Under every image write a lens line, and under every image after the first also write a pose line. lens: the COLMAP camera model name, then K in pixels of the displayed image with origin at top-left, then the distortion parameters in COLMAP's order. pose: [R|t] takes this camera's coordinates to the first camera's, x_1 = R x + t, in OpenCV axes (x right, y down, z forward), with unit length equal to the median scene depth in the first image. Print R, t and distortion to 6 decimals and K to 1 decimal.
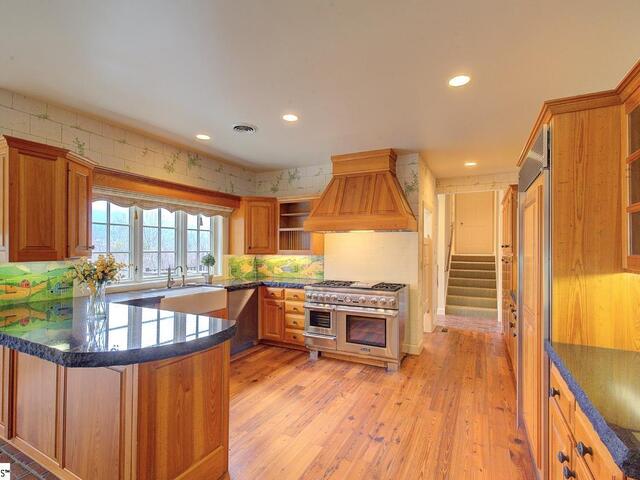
lens RADIAL K [[310.5, 0, 323.6], [0, 310.5, 246.9], [0, 0, 1]] dist [-0.000359, -0.000984]
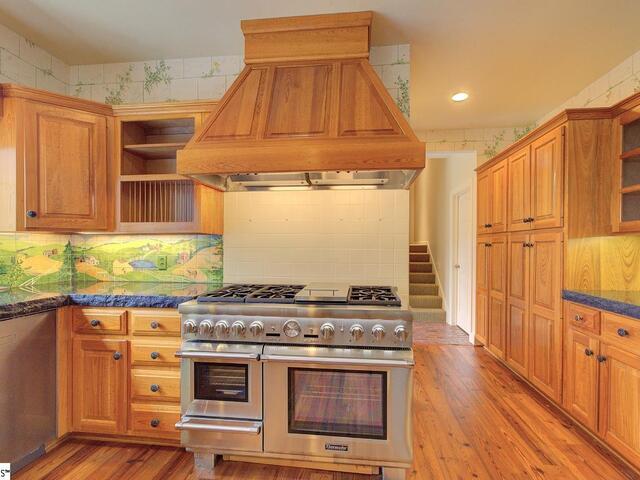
lens RADIAL K [[310.5, 0, 323.6], [0, 310.5, 246.9], [0, 0, 1]] dist [-0.000359, -0.000984]
pose [[0.937861, -0.003305, 0.346996, -0.022890], [-0.000223, 0.999949, 0.010125, 0.044093], [-0.347011, -0.009573, 0.937812, 0.510141]]
